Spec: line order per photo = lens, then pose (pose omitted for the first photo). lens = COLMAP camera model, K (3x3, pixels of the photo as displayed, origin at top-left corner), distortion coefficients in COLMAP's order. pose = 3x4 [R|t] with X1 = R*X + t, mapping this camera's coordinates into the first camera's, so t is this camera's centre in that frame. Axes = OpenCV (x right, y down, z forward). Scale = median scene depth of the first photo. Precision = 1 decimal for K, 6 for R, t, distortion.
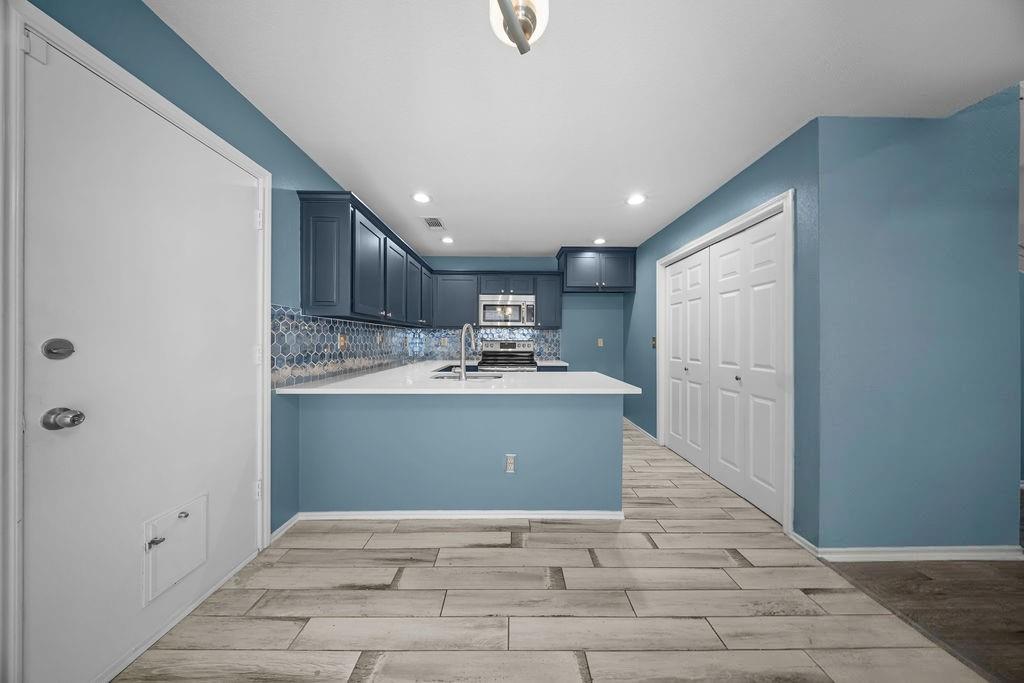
lens RADIAL K [[300.2, 0, 511.2], [0, 300.2, 339.6], [0, 0, 1]] dist [0.003552, -0.001988]
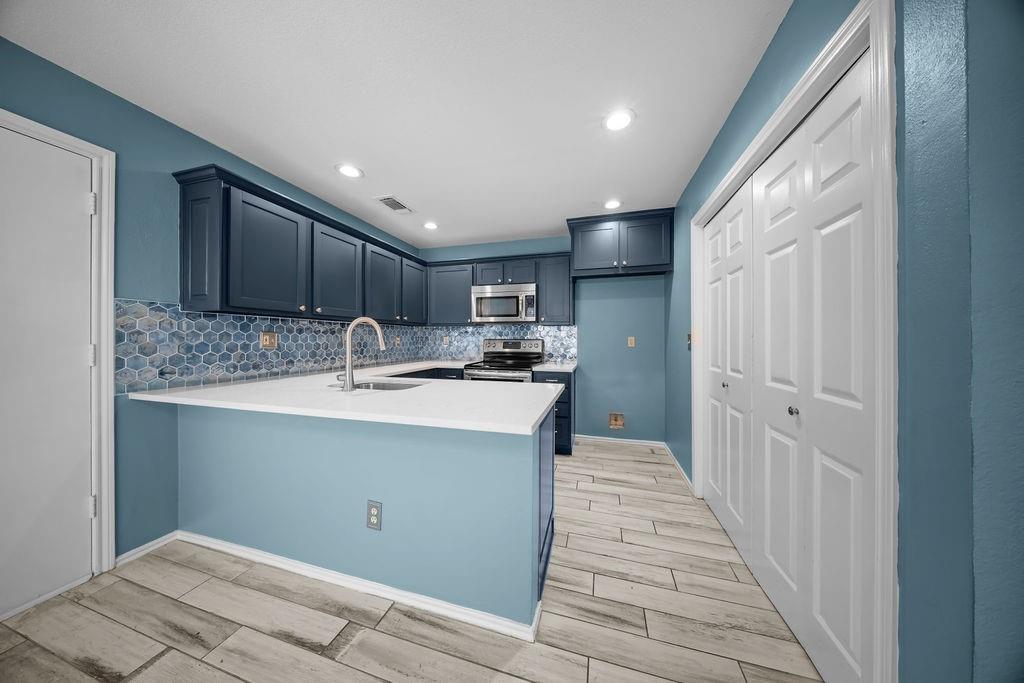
lens RADIAL K [[300.2, 0, 511.0], [0, 300.2, 338.2], [0, 0, 1]] dist [0.003552, -0.001988]
pose [[0.957835, -0.002454, -0.287307, 0.411946], [0.001980, 0.999996, -0.001940, 0.003055], [0.287310, 0.001289, 0.957837, 0.343524]]
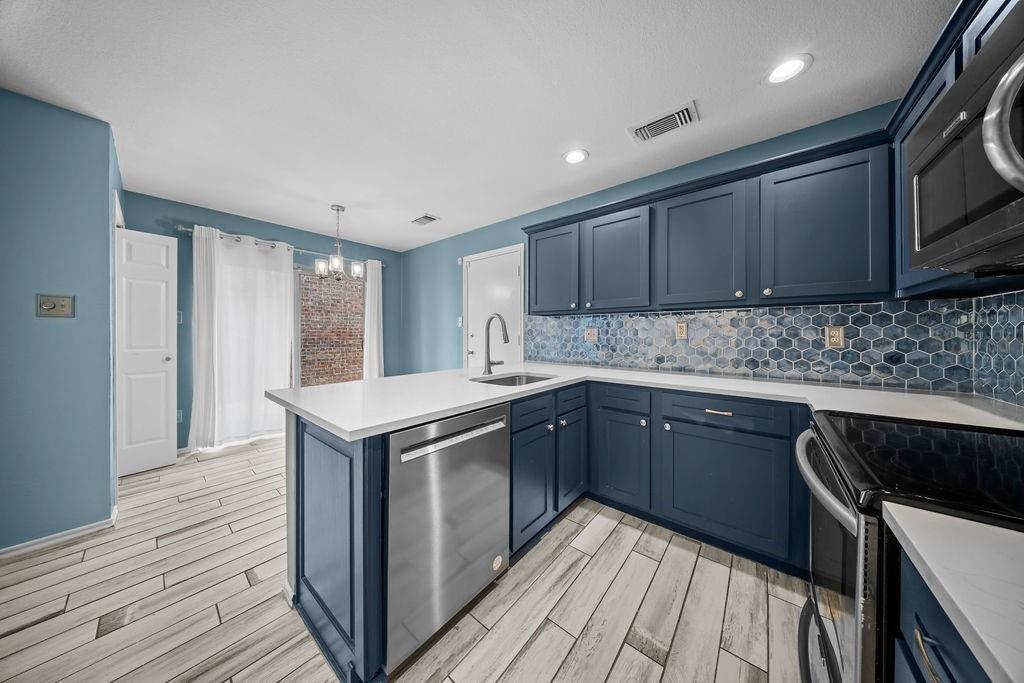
lens RADIAL K [[300.2, 0, 512.3], [0, 300.2, 335.2], [0, 0, 1]] dist [0.003552, -0.001988]
pose [[-0.639172, -0.000546, -0.769064, 0.466604], [-0.002750, 0.999995, 0.001576, 0.008635], [0.769059, 0.003122, -0.639170, 1.505296]]
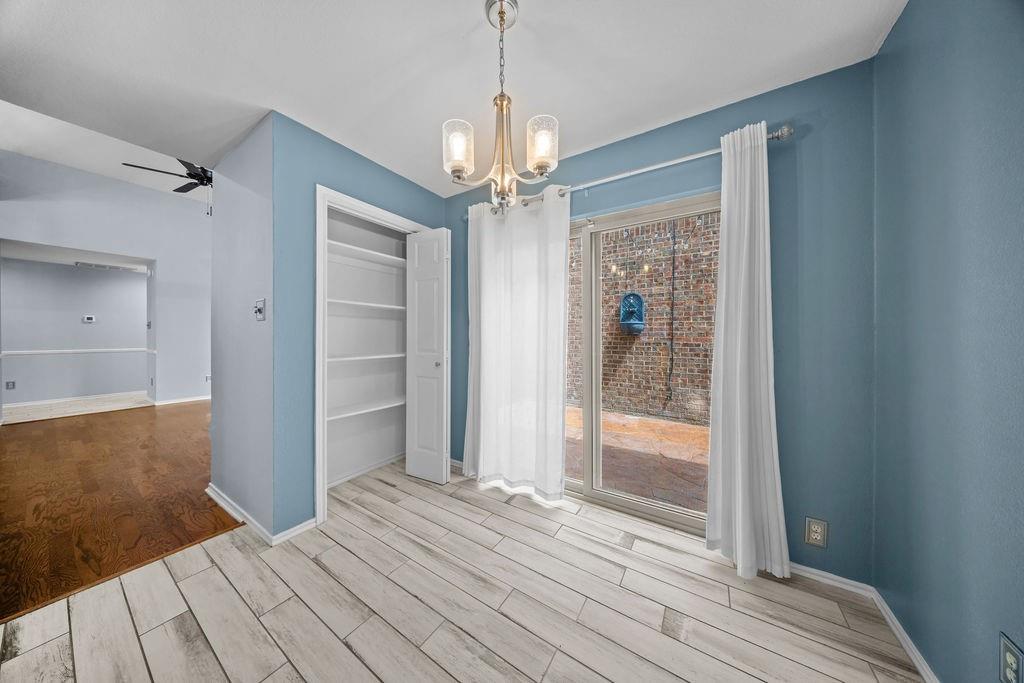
lens RADIAL K [[300.2, 0, 510.4], [0, 300.2, 335.5], [0, 0, 1]] dist [0.003552, -0.001988]
pose [[-0.844937, -0.011977, 0.534732, -0.287100], [-0.010452, 0.999928, 0.005880, -0.002009], [-0.534764, -0.000620, -0.845001, 0.552767]]
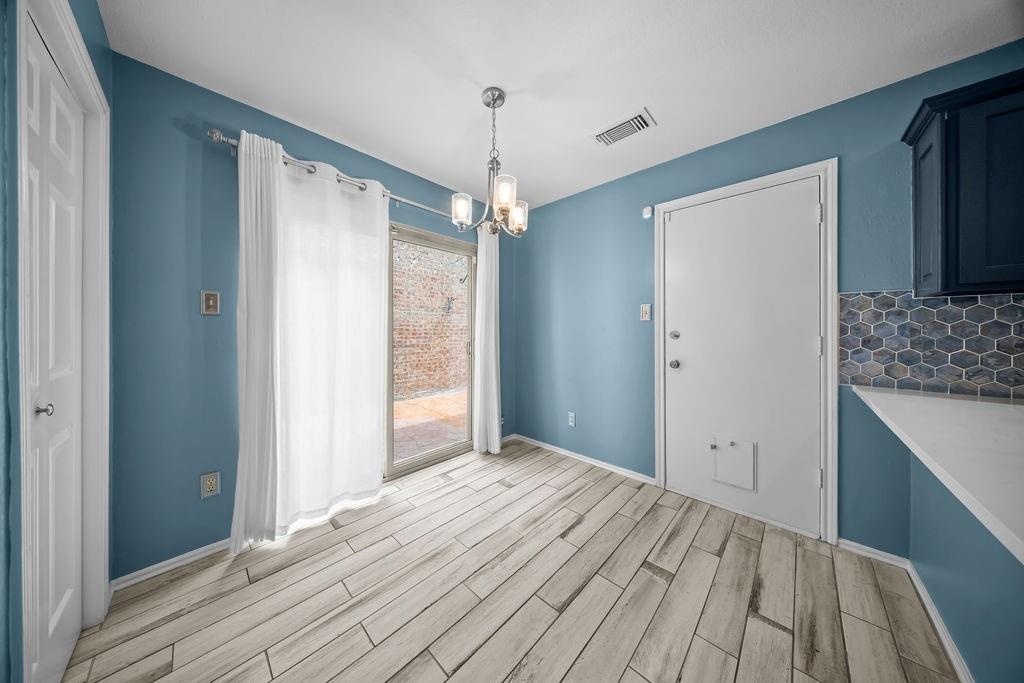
lens RADIAL K [[300.2, 0, 512.2], [0, 300.2, 333.1], [0, 0, 1]] dist [0.003552, -0.001988]
pose [[-0.688571, 0.000163, -0.725169, 0.423673], [-0.002716, 0.999992, 0.002804, 0.004905], [0.725164, 0.003900, -0.688565, 0.642880]]
